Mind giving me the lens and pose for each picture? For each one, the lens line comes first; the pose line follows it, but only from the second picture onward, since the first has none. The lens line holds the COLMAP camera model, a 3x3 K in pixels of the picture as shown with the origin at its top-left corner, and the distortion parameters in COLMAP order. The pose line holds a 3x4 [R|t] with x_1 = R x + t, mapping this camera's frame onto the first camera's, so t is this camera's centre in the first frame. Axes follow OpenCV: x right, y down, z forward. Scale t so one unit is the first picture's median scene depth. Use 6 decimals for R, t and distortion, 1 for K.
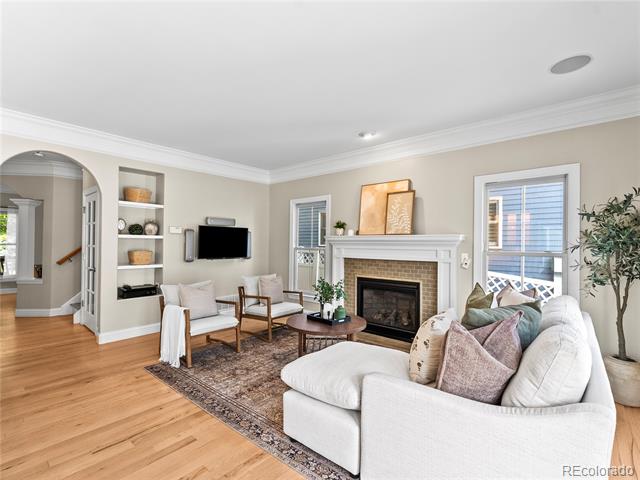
lens RADIAL K [[301.1, 0, 320.9], [0, 301.1, 241.1], [0, 0, 1]] dist [0.001778, -0.000612]
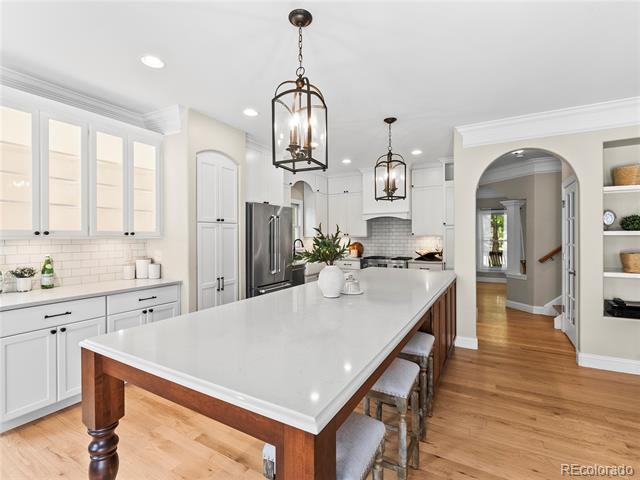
lens RADIAL K [[301.1, 0, 321.7], [0, 301.1, 238.1], [0, 0, 1]] dist [0.001778, -0.000612]
pose [[0.192560, -0.005881, -0.981268, -0.052762], [0.016266, 0.999864, -0.002800, -0.013153], [0.981150, -0.015422, 0.192630, 0.136216]]
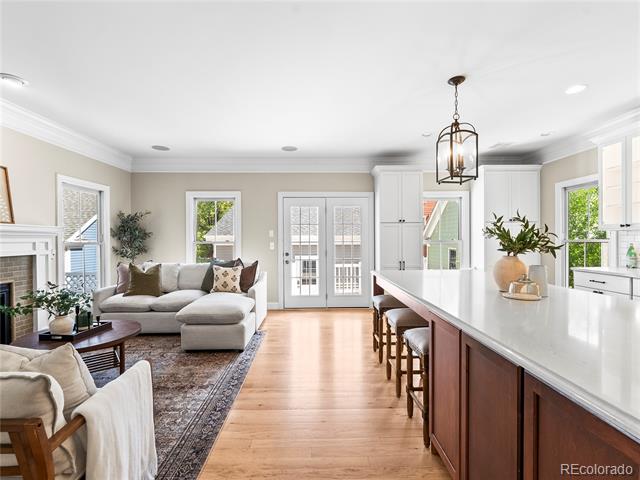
lens RADIAL K [[301.1, 0, 320.0], [0, 301.1, 240.6], [0, 0, 1]] dist [0.001778, -0.000612]
pose [[-0.660979, -0.009099, 0.750349, -0.765245], [-0.009771, 0.999946, 0.003518, 0.011875], [-0.750341, -0.005006, -0.661032, 0.831172]]
